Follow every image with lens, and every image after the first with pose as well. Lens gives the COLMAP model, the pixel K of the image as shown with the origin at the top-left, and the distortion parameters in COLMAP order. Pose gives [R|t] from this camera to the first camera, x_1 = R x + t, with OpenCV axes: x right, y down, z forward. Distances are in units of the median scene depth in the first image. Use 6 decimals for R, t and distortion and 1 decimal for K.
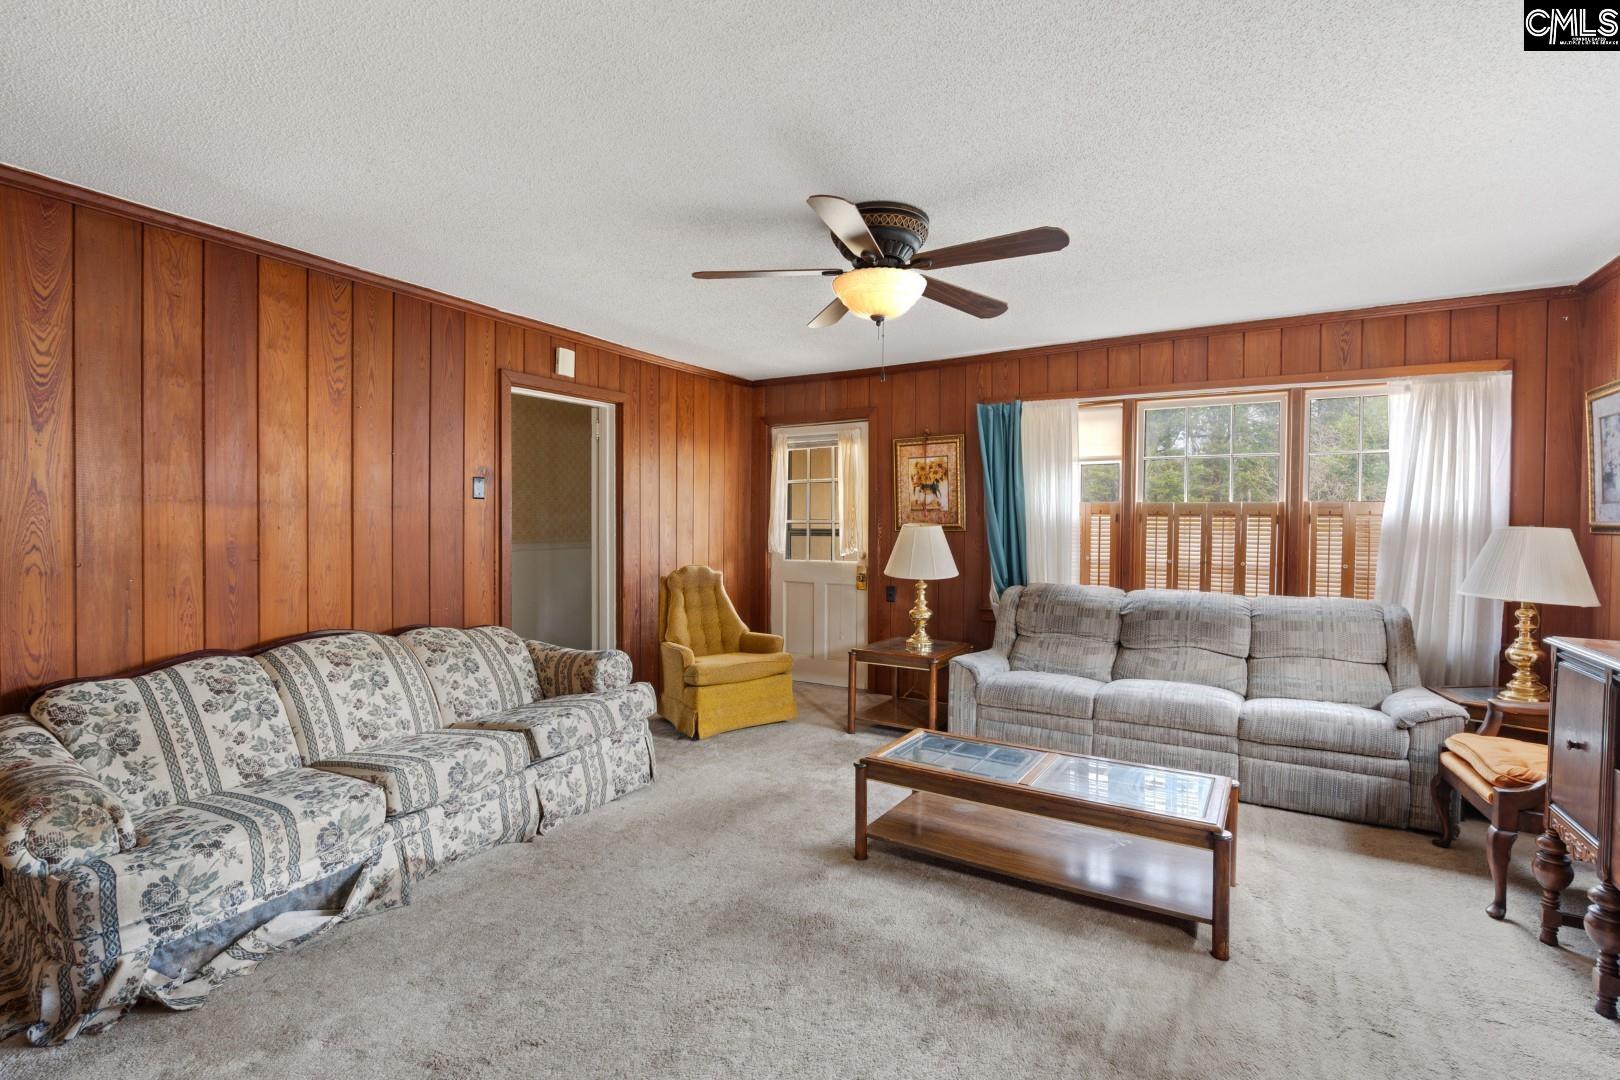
lens RADIAL K [[746.1, 0, 808.4], [0, 746.1, 542.5], [0, 0, 1]] dist [-0.005094, -0.000718]
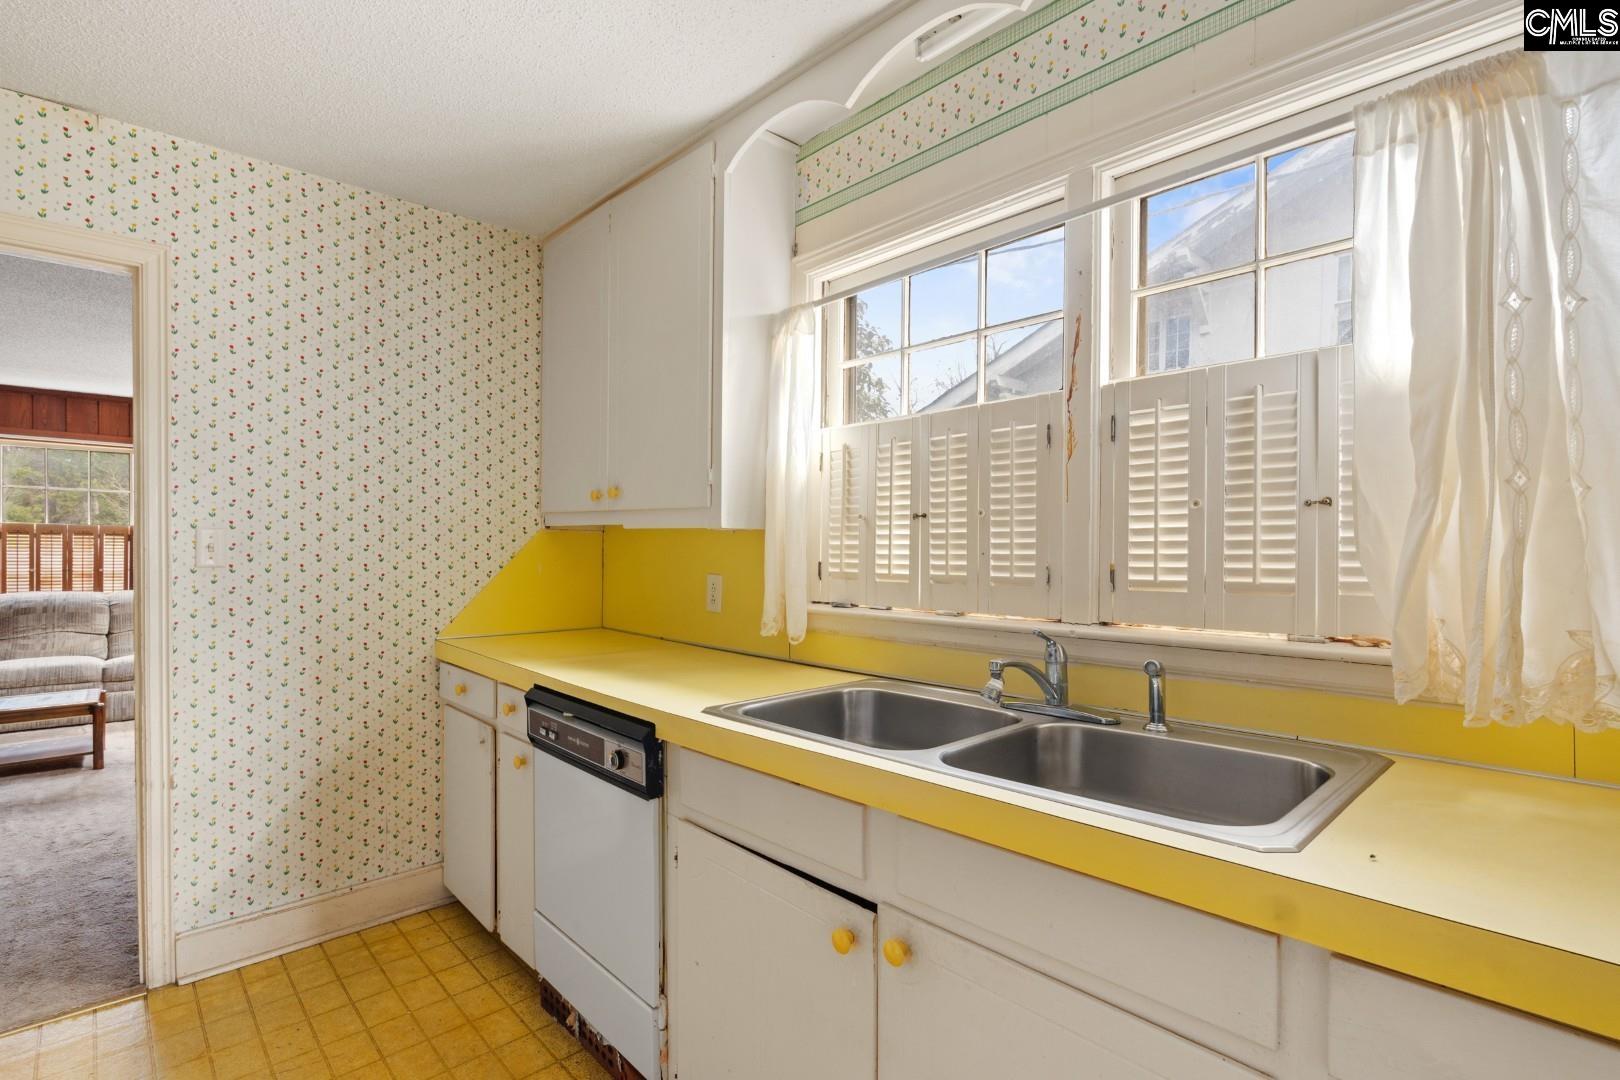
lens RADIAL K [[746.1, 0, 809.4], [0, 746.1, 554.6], [0, 0, 1]] dist [-0.005094, -0.000718]
pose [[0.266835, -0.013289, 0.963651, -0.406213], [0.011458, 0.999878, 0.010616, 0.000646], [-0.963674, 0.008209, 0.266955, -0.657093]]
